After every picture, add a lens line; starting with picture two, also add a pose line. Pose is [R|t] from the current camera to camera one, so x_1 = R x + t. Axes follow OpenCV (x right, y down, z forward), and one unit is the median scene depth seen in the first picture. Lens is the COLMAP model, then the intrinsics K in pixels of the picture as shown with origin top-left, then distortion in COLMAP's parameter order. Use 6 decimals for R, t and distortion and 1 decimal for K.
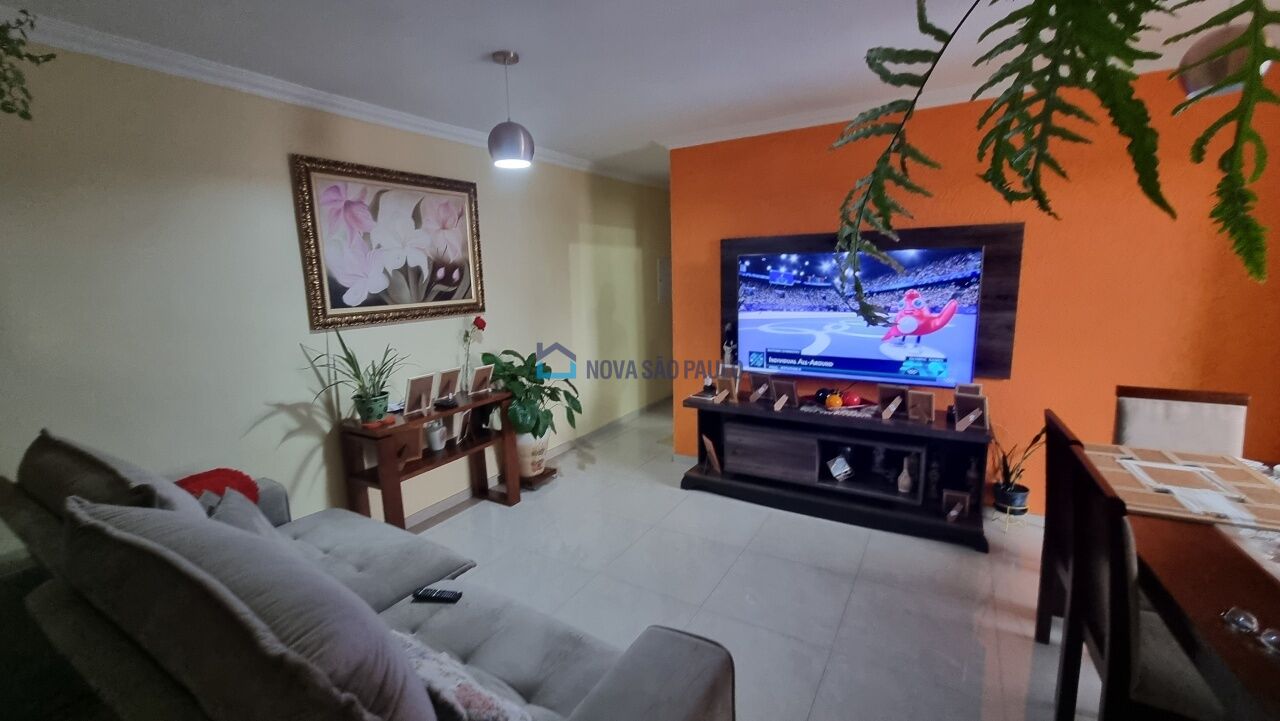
lens RADIAL K [[527.6, 0, 641.5], [0, 527.6, 359.6], [0, 0, 1]] dist [-0.001449, -0.000107]
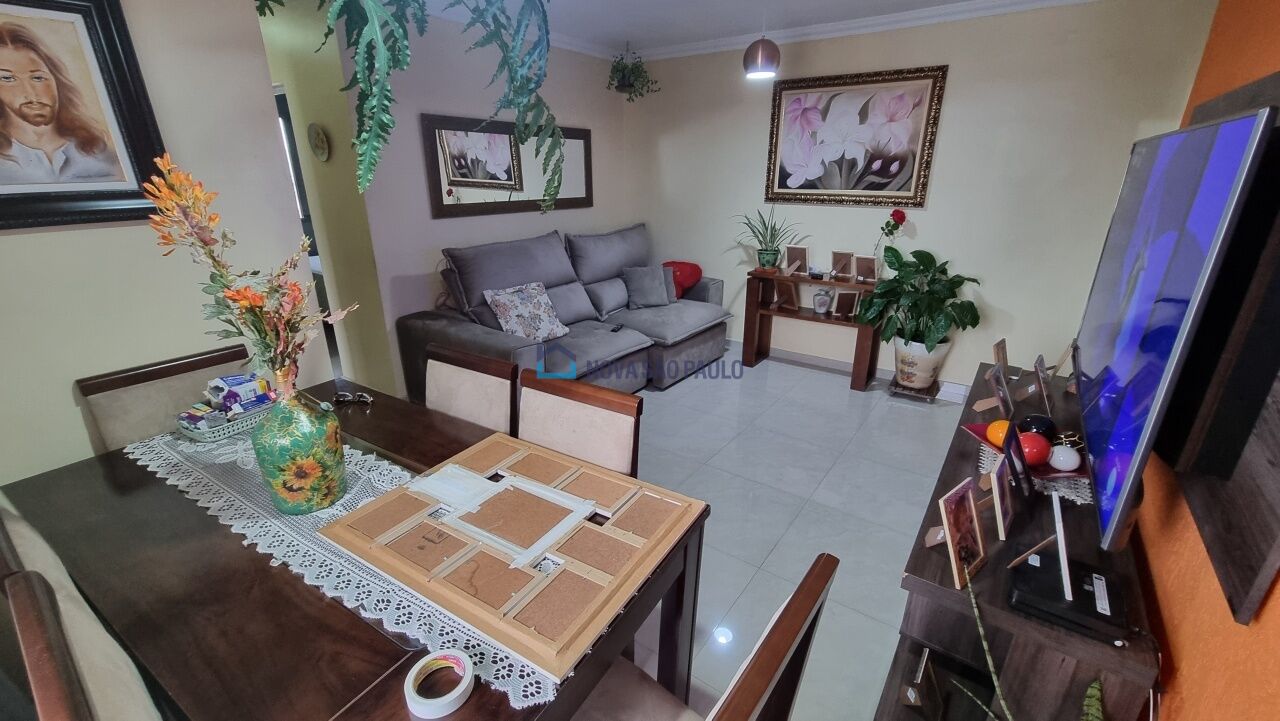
lens RADIAL K [[527.6, 0, 642.4], [0, 527.6, 360.8], [0, 0, 1]] dist [-0.001449, -0.000107]
pose [[-0.081093, 0.369906, -0.925523, 0.935766], [-0.163733, 0.911023, 0.378456, -0.143142], [0.983166, 0.182229, -0.013312, 0.680859]]
